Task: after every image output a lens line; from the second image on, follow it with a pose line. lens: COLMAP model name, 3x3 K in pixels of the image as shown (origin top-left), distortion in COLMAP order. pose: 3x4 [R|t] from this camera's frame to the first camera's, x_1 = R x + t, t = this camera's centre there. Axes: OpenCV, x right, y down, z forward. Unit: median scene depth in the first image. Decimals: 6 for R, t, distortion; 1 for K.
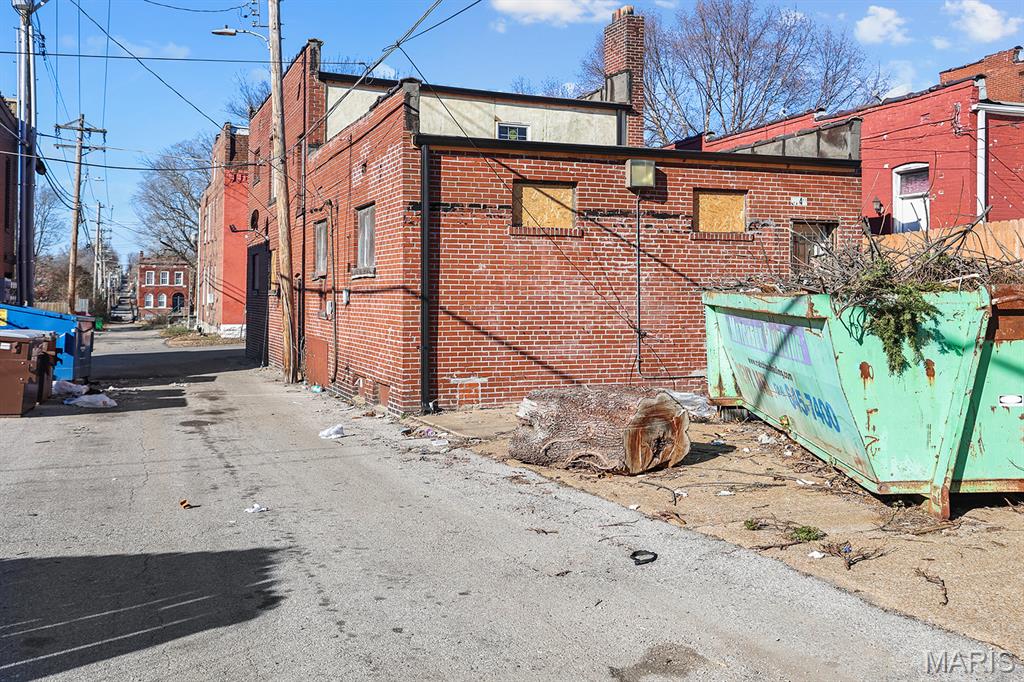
lens RADIAL K [[974.3, 0, 541.8], [0, 974.3, 288.2], [0, 0, 1]] dist [0.031416, 0.000000]
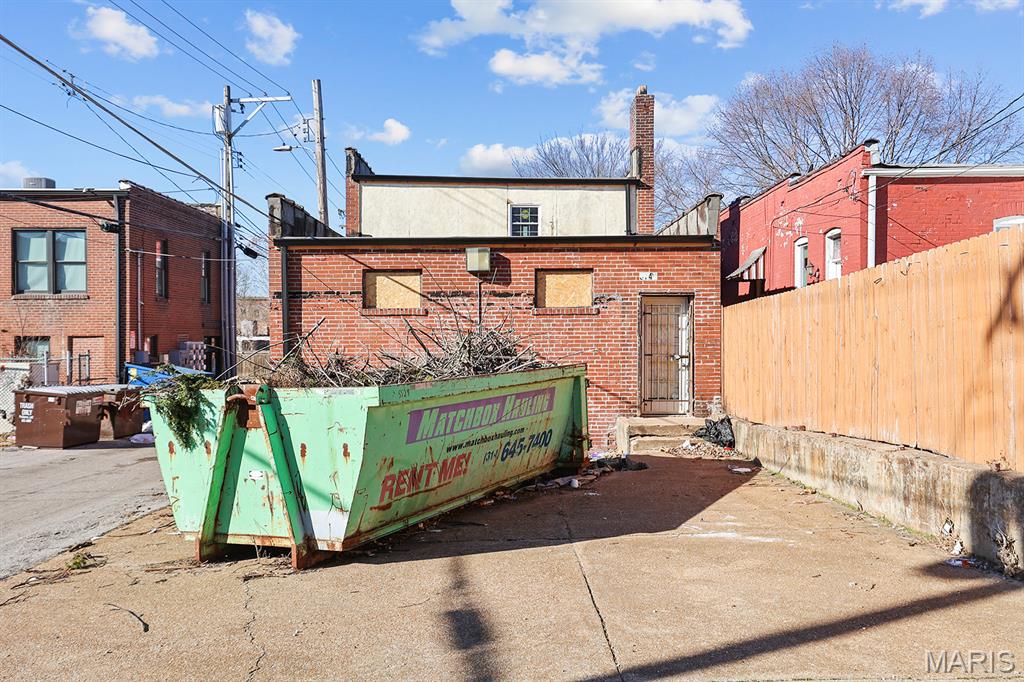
lens RADIAL K [[901.1, 0, 526.2], [0, 901.1, 374.4], [0, 0, 1]] dist [0.014593, -0.018031]
pose [[0.936787, 0.007230, -0.349825, 0.504386], [0.009307, 0.998918, 0.045566, -0.027865], [0.349776, -0.045941, 0.935706, 0.010198]]
